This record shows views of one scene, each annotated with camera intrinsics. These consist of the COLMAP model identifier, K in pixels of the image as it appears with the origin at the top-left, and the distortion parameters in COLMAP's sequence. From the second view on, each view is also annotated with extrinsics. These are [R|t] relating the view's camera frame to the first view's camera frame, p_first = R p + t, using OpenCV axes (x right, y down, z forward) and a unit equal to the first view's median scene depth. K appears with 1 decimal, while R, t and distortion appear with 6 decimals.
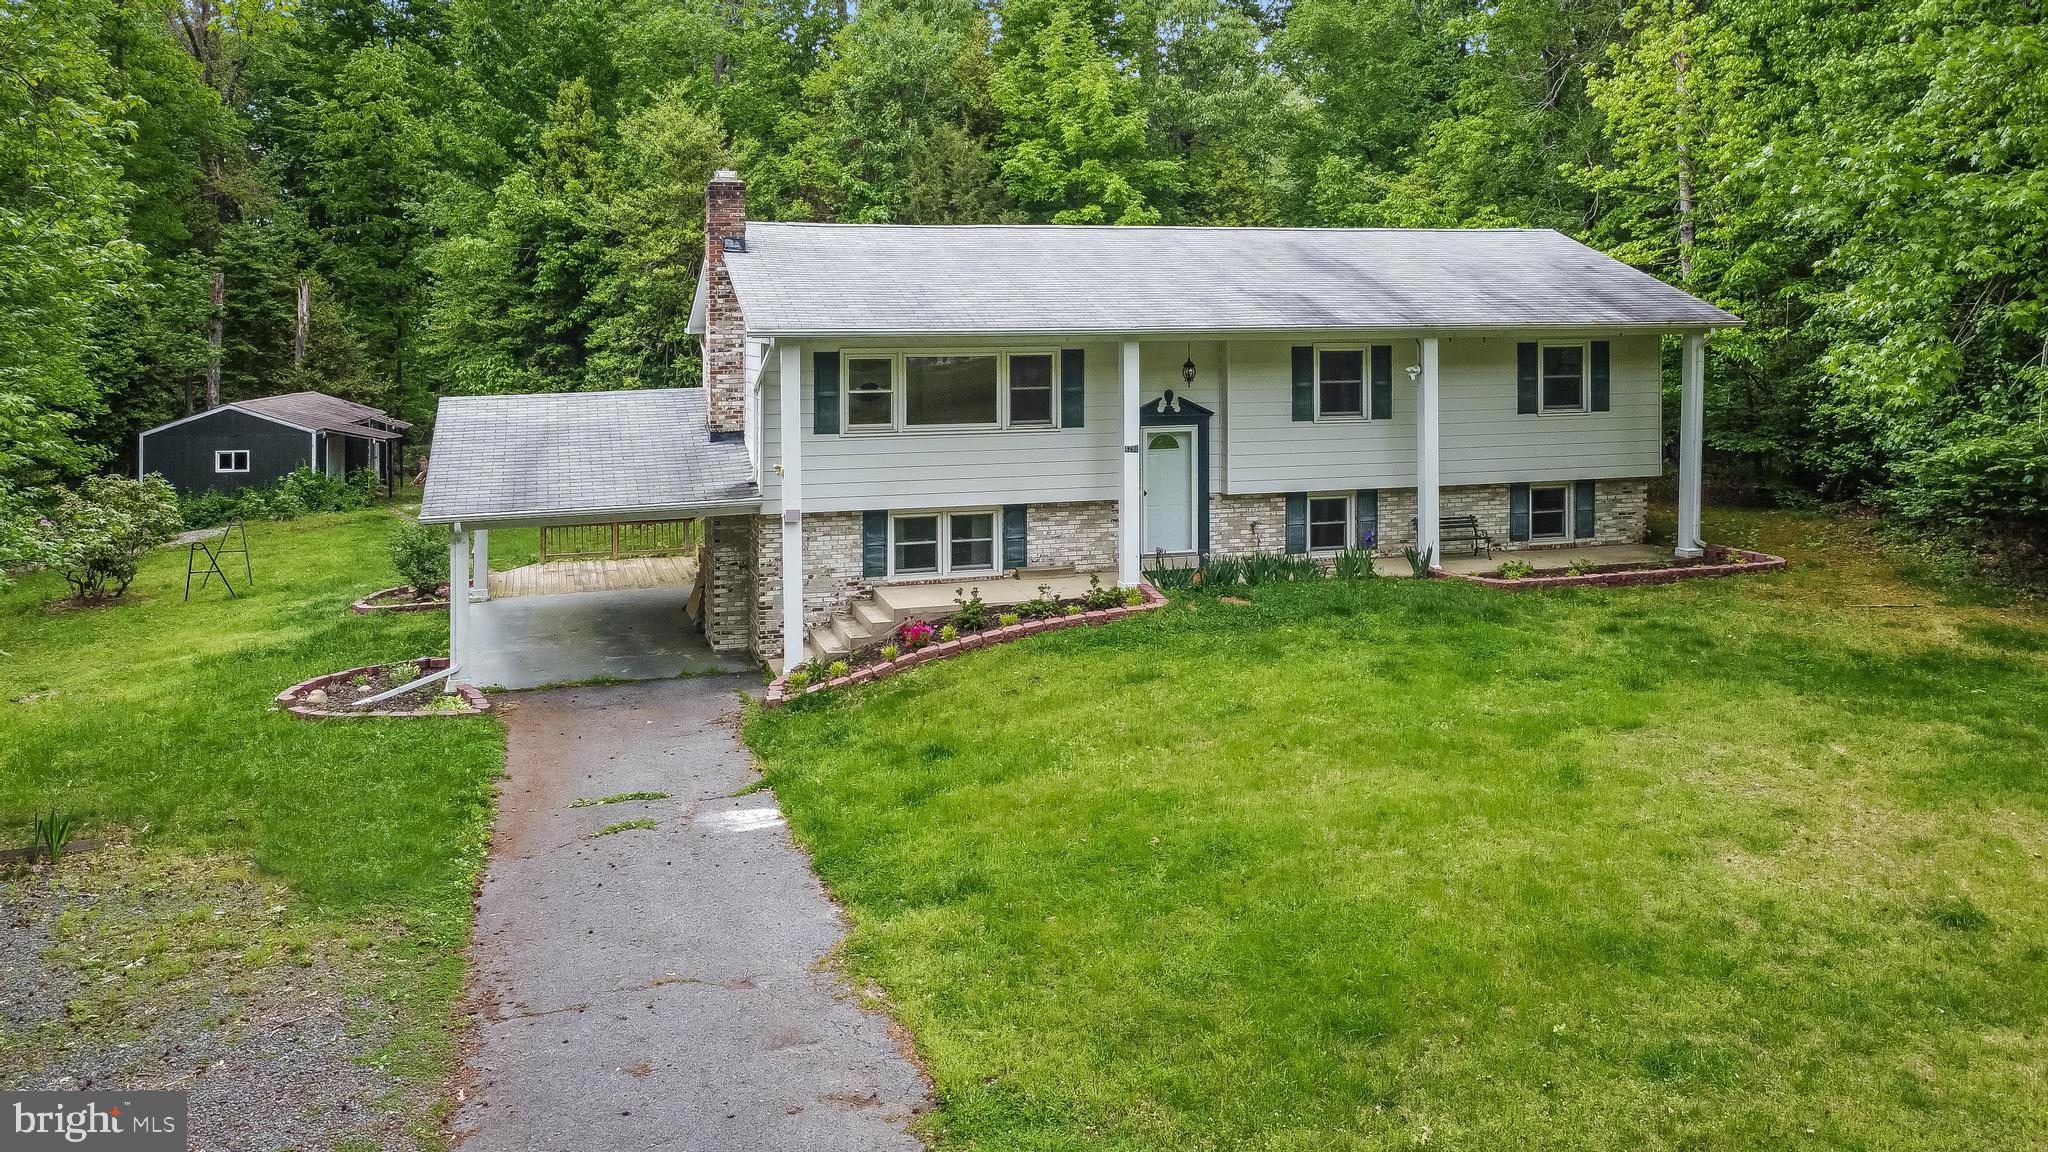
lens RADIAL K [[1520.6, 0, 1024.0], [0, 1520.6, 576.0], [0, 0, 1]] dist [0.003593, -0.006220]
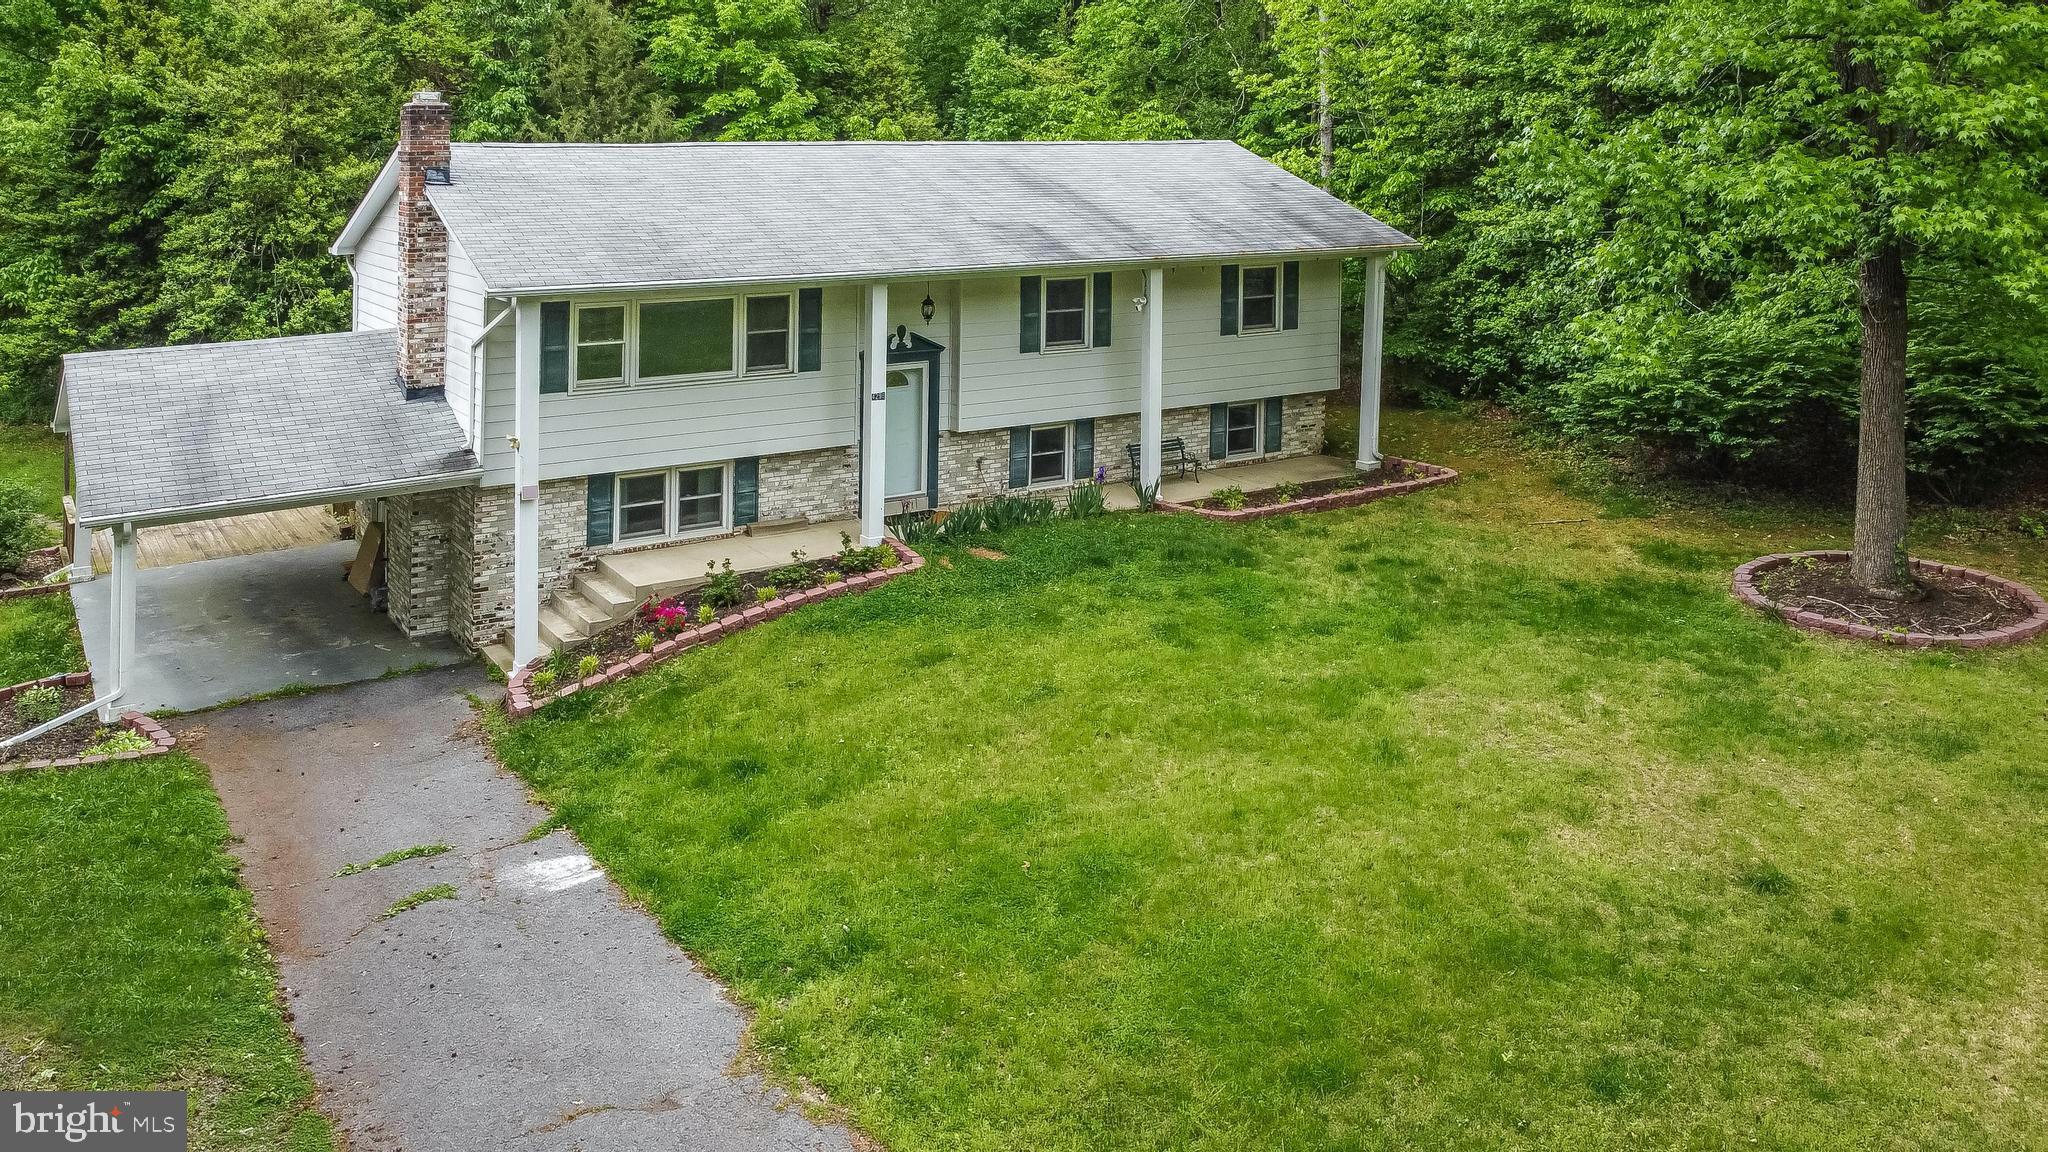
lens RADIAL K [[1629.4, 0, 1025.1], [0, 1629.4, 449.2], [0, 0, 1]] dist [-0.006518, -0.008513]
pose [[0.961431, -0.023730, 0.274022, -0.123855], [0.020882, 0.999693, 0.013305, -0.066000], [-0.274254, -0.007069, 0.961631, 0.013595]]
